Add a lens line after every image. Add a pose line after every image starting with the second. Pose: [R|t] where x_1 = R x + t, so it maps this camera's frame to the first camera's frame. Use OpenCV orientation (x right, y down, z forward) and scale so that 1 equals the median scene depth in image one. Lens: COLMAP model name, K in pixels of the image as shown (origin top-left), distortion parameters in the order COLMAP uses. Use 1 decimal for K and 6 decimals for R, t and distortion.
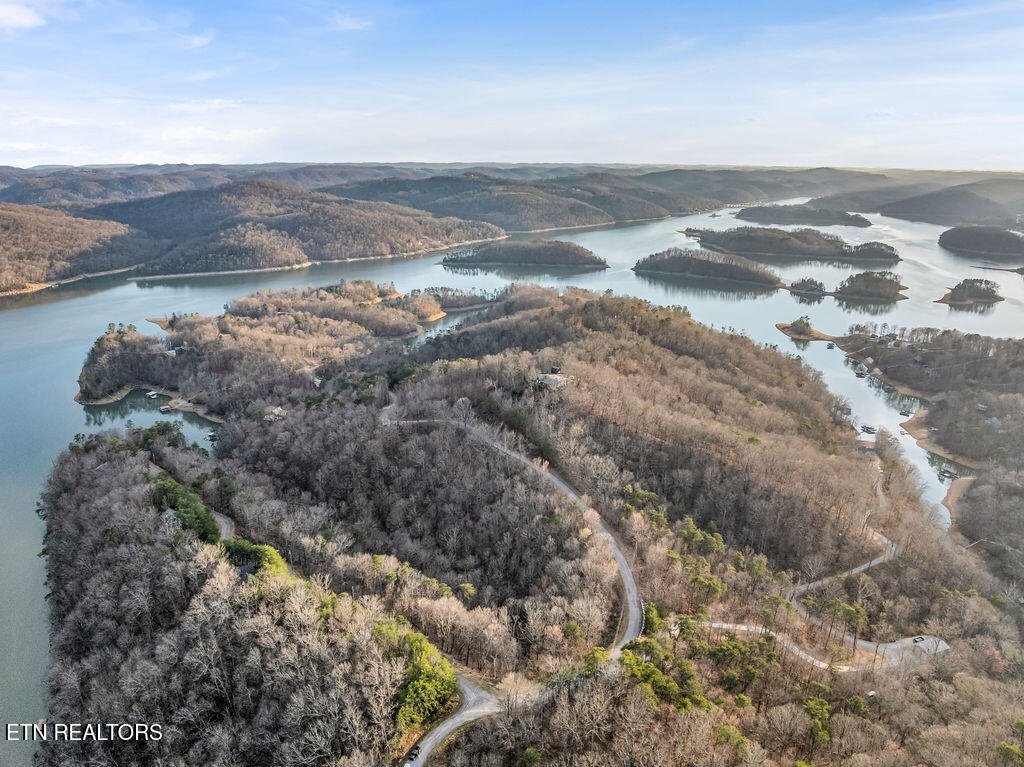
lens RADIAL K [[732.5, 0, 516.5], [0, 732.5, 384.5], [0, 0, 1]] dist [-0.043781, 0.010434]
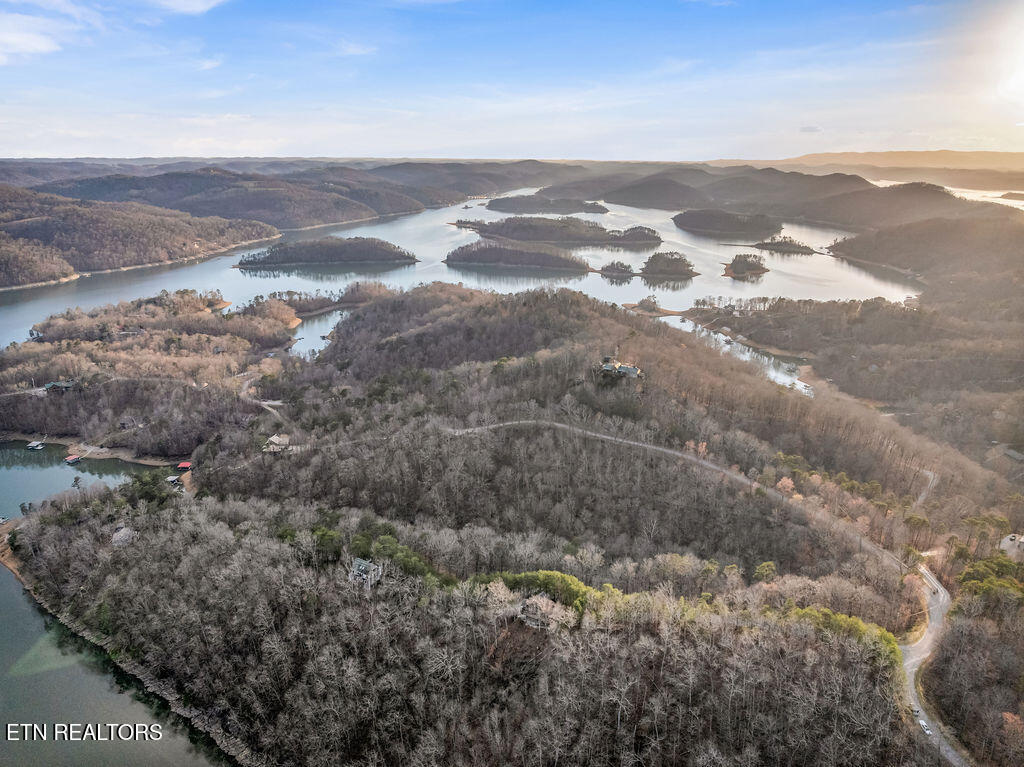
lens RADIAL K [[732.5, 0, 514.1], [0, 732.5, 384.9], [0, 0, 1]] dist [-0.043781, 0.010434]
pose [[0.924897, -0.111181, 0.363598, -0.155825], [0.107978, 0.993725, 0.029195, -0.009771], [-0.364563, 0.012258, 0.931098, 0.033738]]
